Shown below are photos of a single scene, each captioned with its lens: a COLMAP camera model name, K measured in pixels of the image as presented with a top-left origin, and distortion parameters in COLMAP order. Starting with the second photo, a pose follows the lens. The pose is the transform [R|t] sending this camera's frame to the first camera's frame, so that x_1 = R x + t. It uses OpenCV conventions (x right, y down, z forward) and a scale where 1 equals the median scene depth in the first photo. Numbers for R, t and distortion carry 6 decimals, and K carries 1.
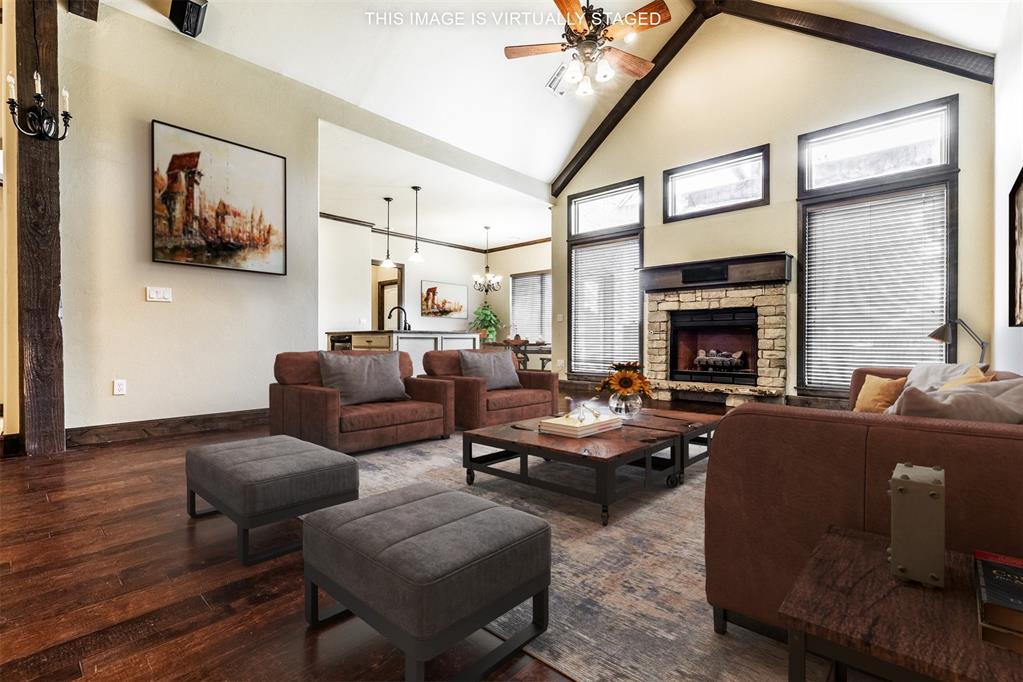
lens RADIAL K [[461.9, 0, 517.5], [0, 461.9, 341.6], [0, 0, 1]] dist [0.005130, 0.000135]
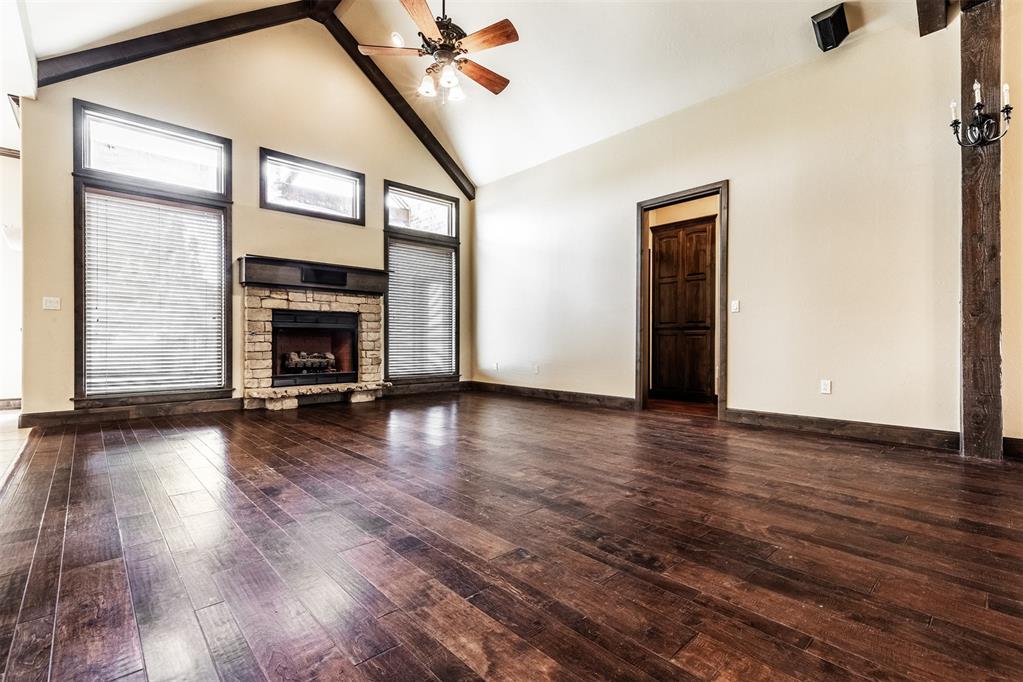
lens RADIAL K [[461.9, 0, 515.1], [0, 461.9, 341.4], [0, 0, 1]] dist [0.005130, 0.000135]
pose [[0.080884, -0.000531, 0.996723, -0.582719], [0.002740, 0.999996, 0.000310, -0.004029], [-0.996720, 0.002706, 0.080885, 0.519714]]
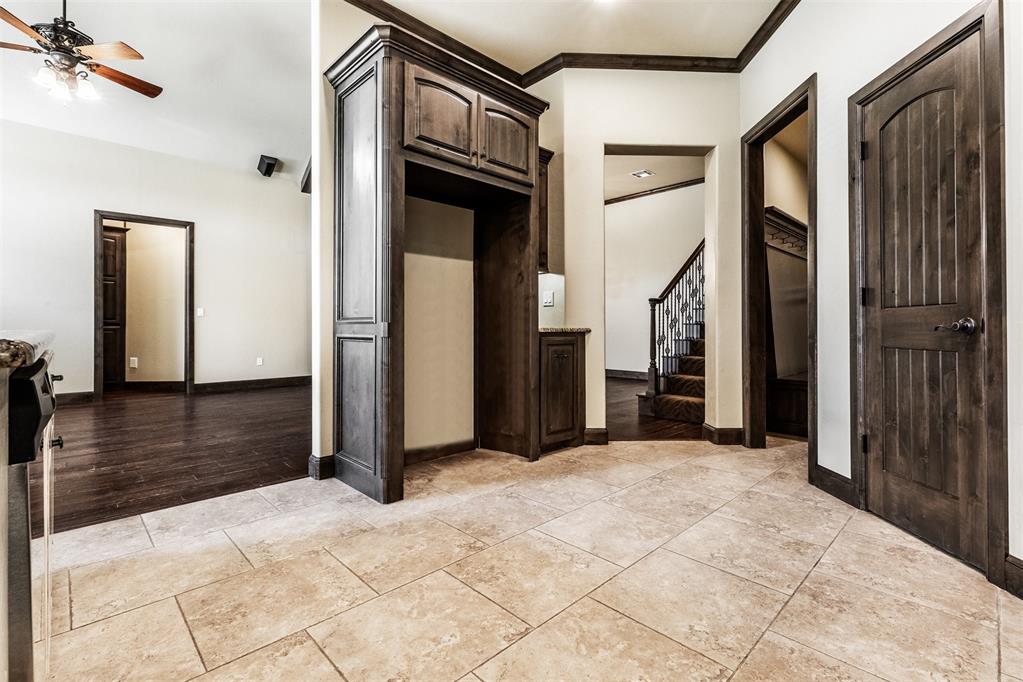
lens RADIAL K [[461.9, 0, 522.2], [0, 461.9, 328.5], [0, 0, 1]] dist [0.005130, 0.000135]
pose [[-0.998366, 0.000505, 0.057141, -0.620378], [0.000774, 0.999989, 0.004683, -0.028152], [-0.057138, 0.004720, -0.998355, 1.328875]]
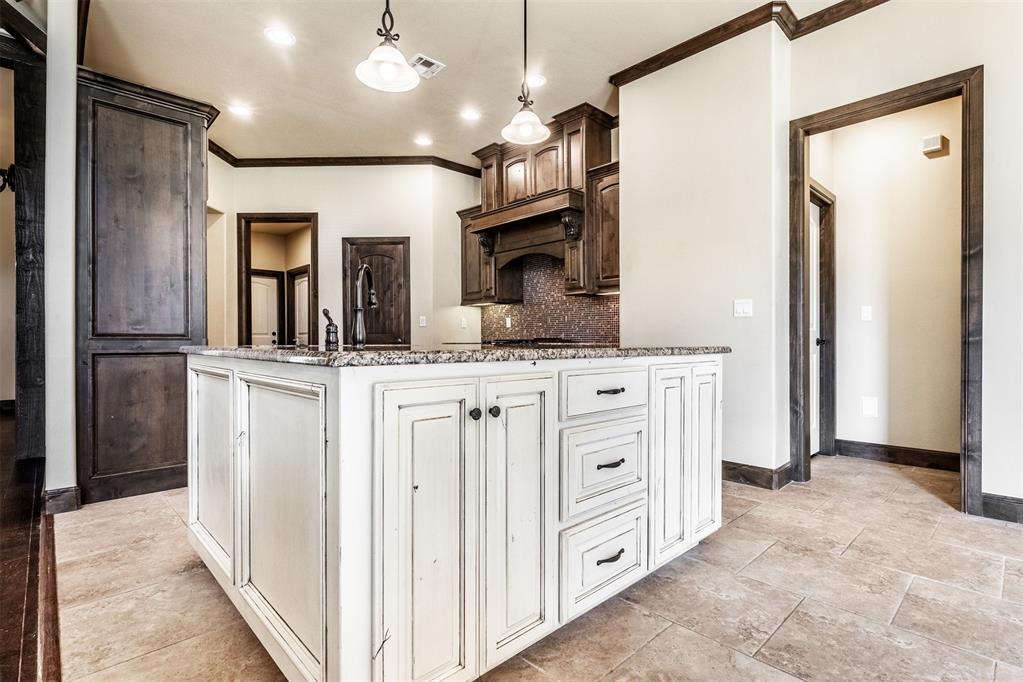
lens RADIAL K [[494.5, 0, 514.9], [0, 494.5, 342.5], [0, 0, 1]] dist [0.009586, -0.001077]
pose [[-0.076631, 0.004353, -0.997050, 0.067866], [-0.001581, 0.999989, 0.004487, -0.030506], [0.997058, 0.001920, -0.076624, 1.310497]]
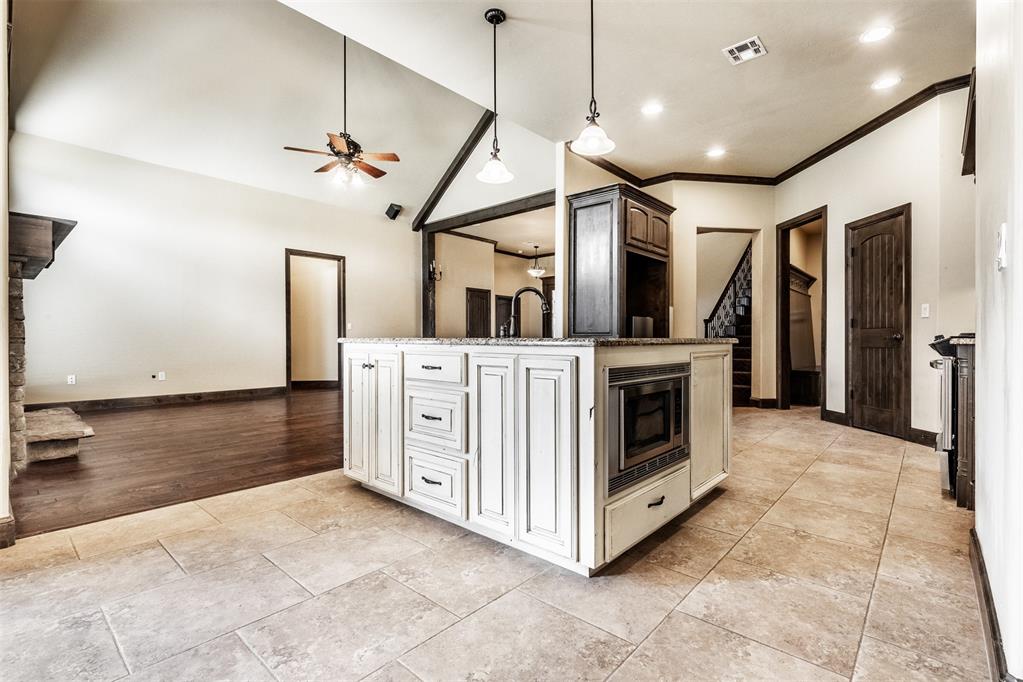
lens RADIAL K [[461.9, 0, 530.8], [0, 461.9, 346.7], [0, 0, 1]] dist [0.005130, 0.000135]
pose [[-0.999758, -0.000700, -0.021992, -0.295957], [-0.001082, 0.999848, 0.017373, -0.025461], [0.021977, 0.017393, -0.999607, 1.732143]]
